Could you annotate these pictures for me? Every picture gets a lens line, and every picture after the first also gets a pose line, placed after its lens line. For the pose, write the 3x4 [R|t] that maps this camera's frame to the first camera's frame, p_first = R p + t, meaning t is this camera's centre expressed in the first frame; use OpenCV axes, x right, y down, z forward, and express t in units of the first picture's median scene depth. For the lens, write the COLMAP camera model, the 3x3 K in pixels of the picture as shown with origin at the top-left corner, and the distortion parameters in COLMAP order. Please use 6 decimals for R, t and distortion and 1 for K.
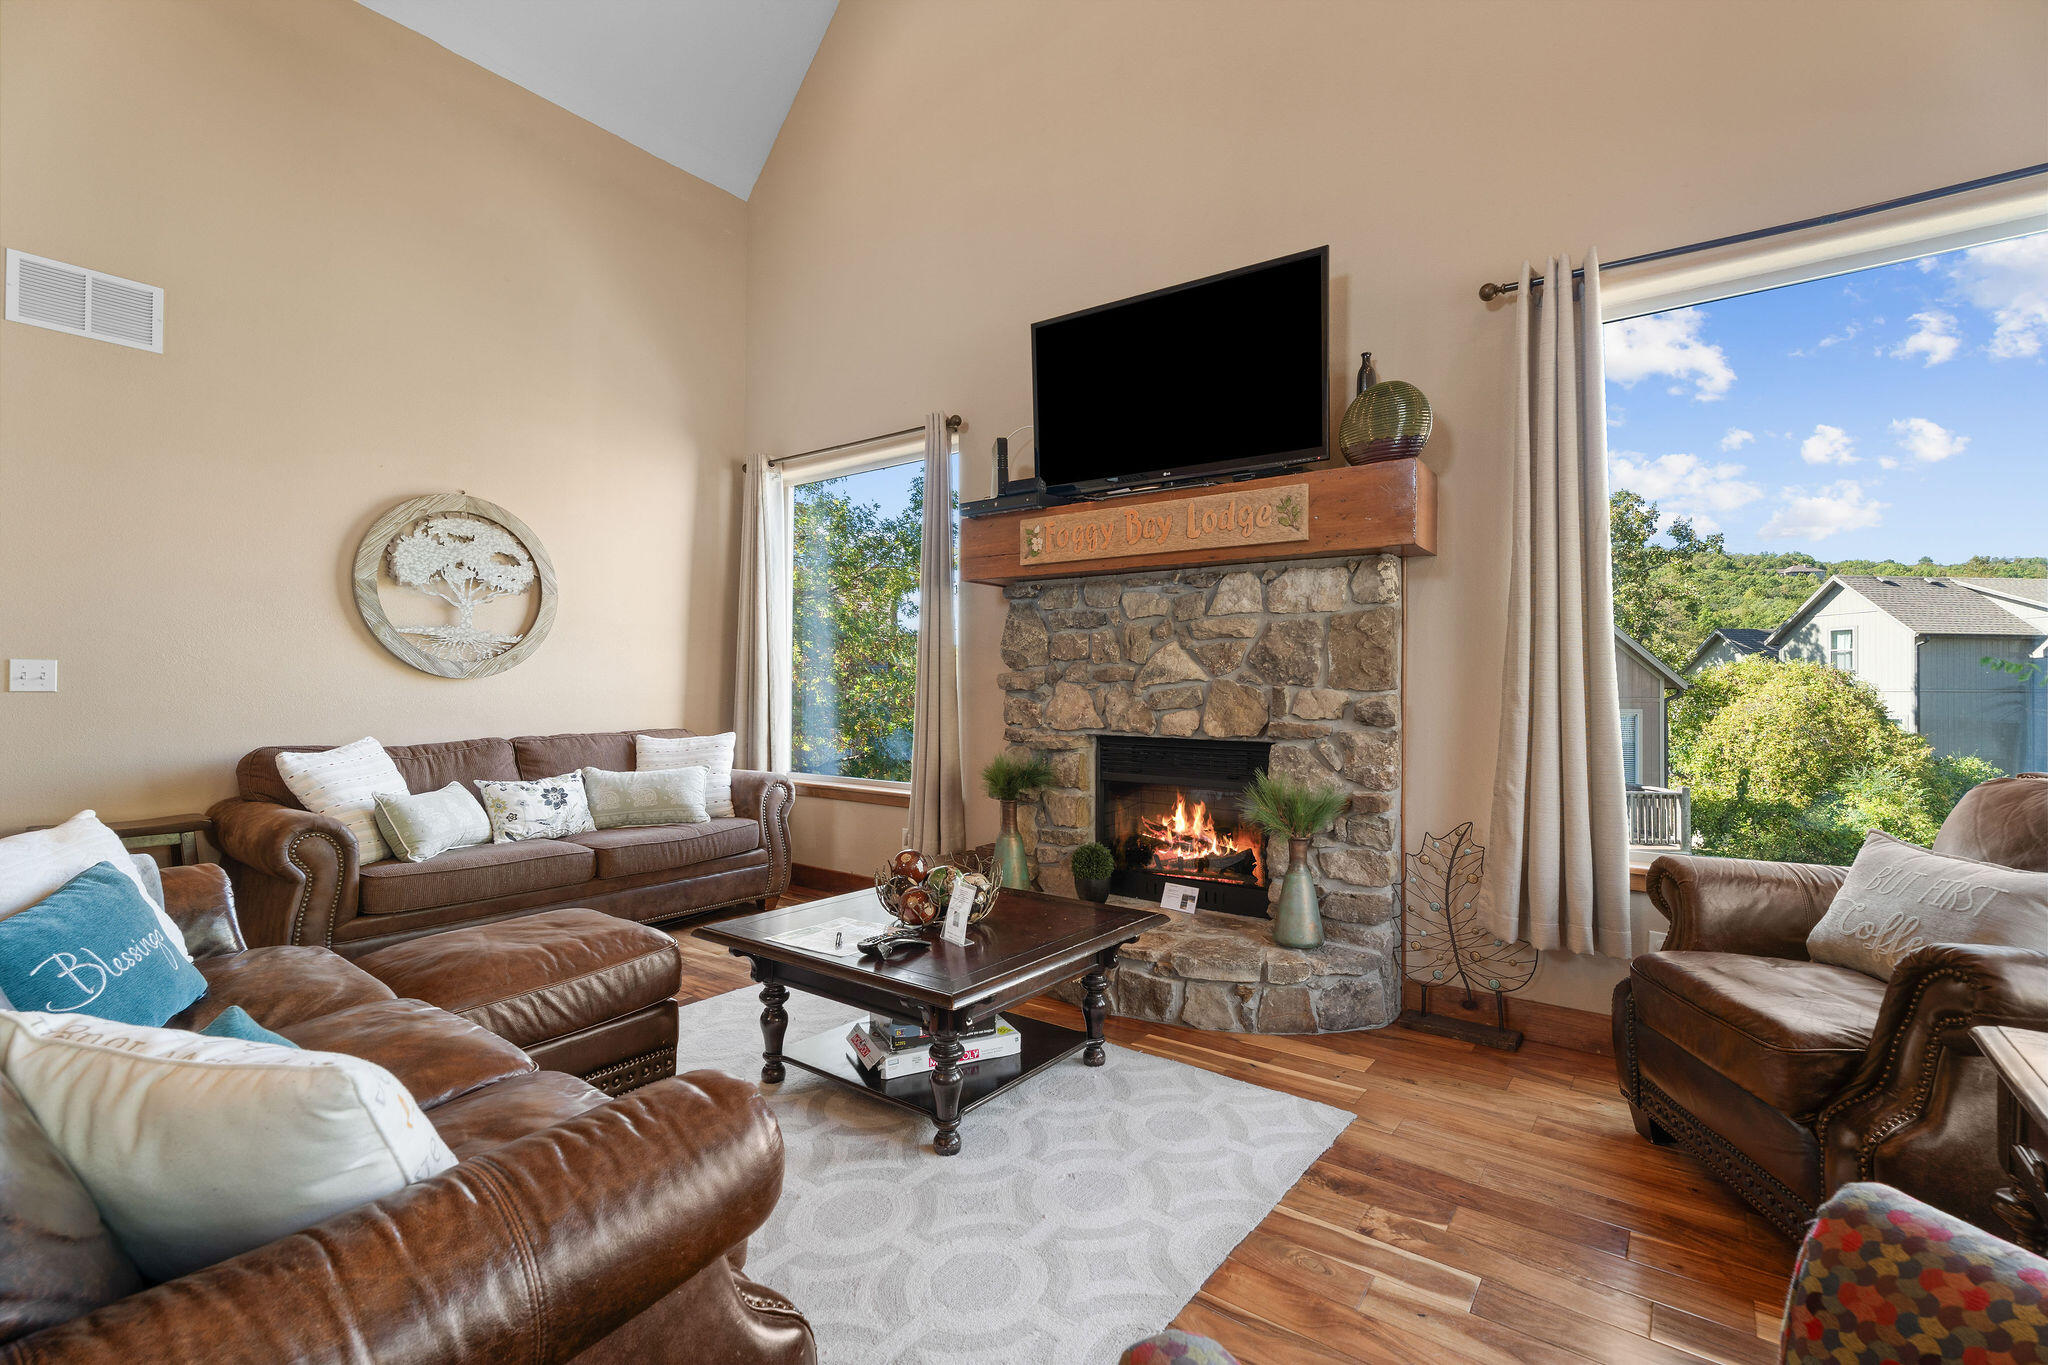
lens RADIAL K [[907.4, 0, 1024.5], [0, 907.4, 682.3], [0, 0, 1]] dist [0.004044, -0.001074]
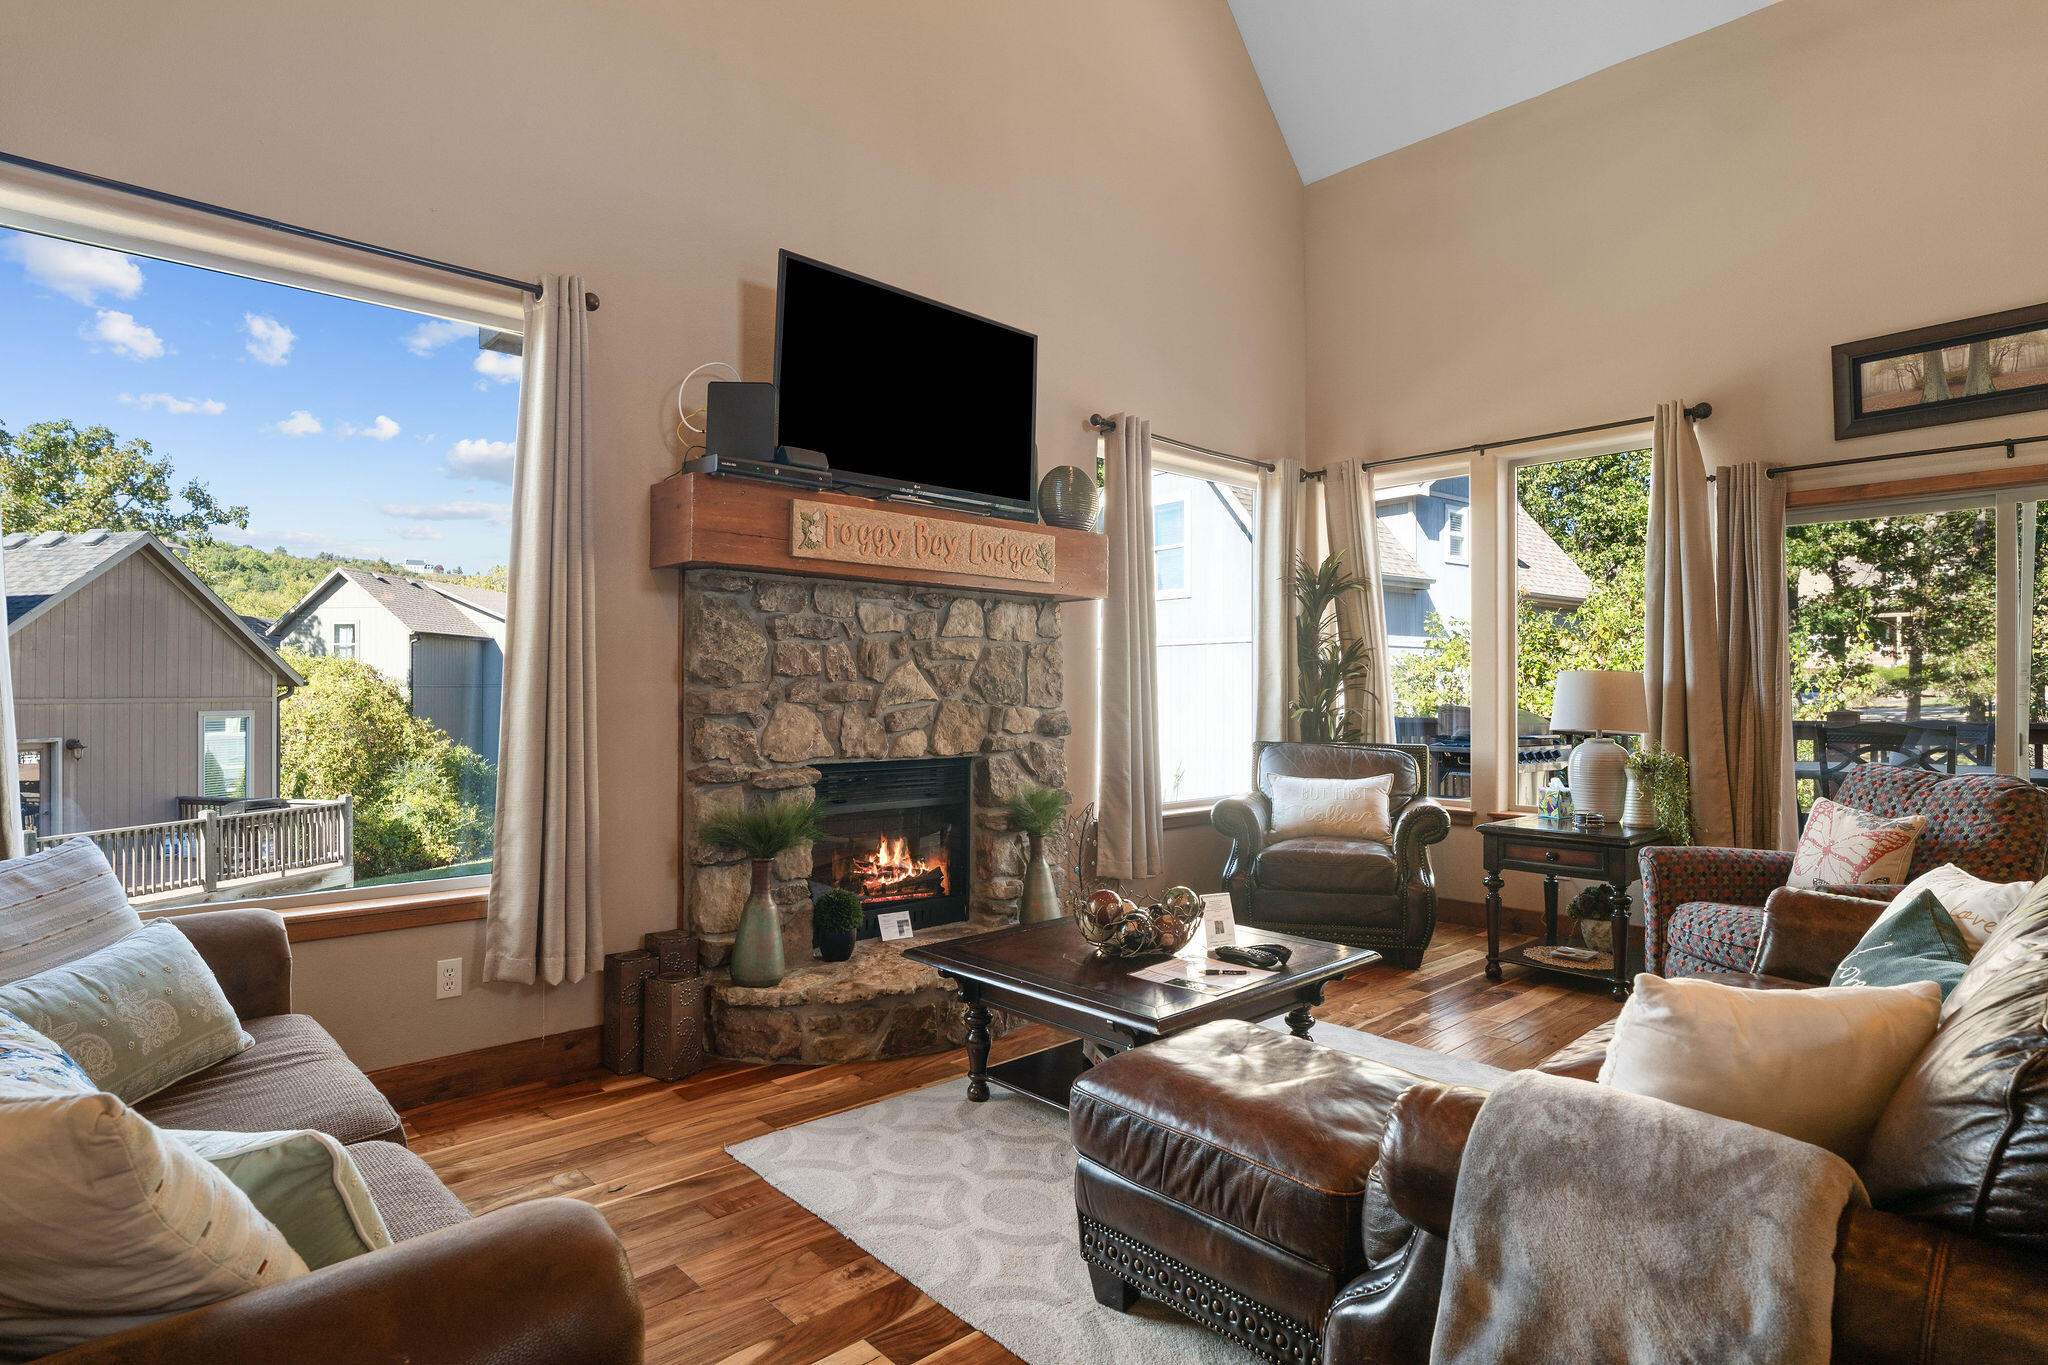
lens RADIAL K [[1075.1, 0, 1027.6], [0, 1075.1, 684.1], [0, 0, 1]] dist [-0.006705, 0.001972]
pose [[0.178863, -0.001413, 0.983873, -0.926516], [-0.008494, 0.999959, 0.002980, -0.023576], [-0.983837, -0.008890, 0.178844, 0.660756]]
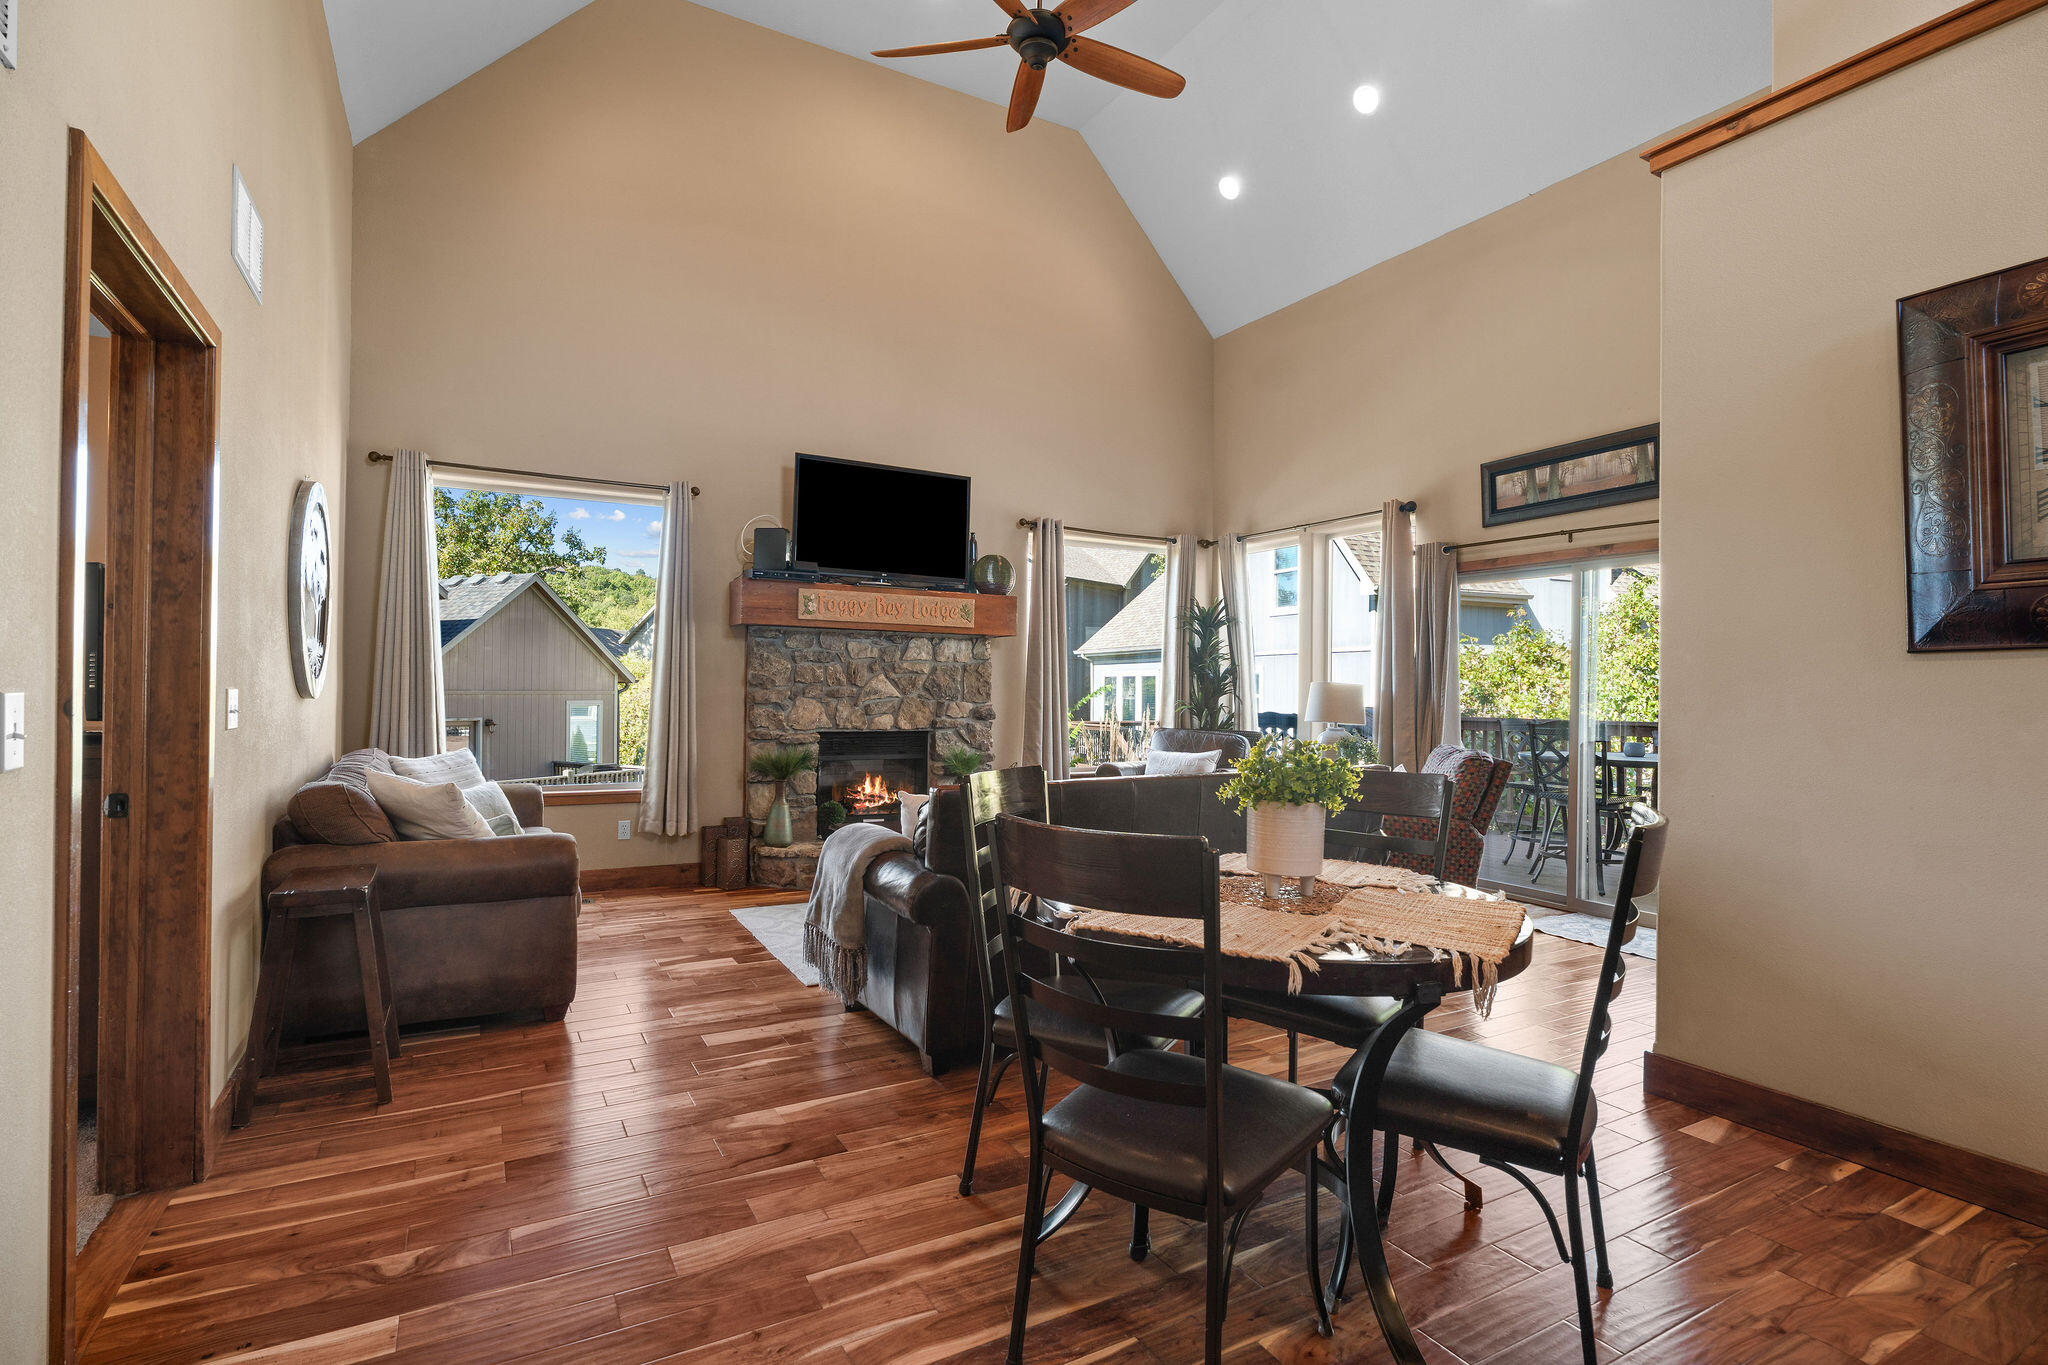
lens RADIAL K [[982.0, 0, 1024.7], [0, 982.0, 683.2], [0, 0, 1]] dist [0.007302, -0.000378]
pose [[0.403598, 0.002017, 0.914934, -1.373514], [-0.015796, 0.999864, 0.004764, -0.039958], [-0.914800, -0.016375, 0.403575, 0.020616]]
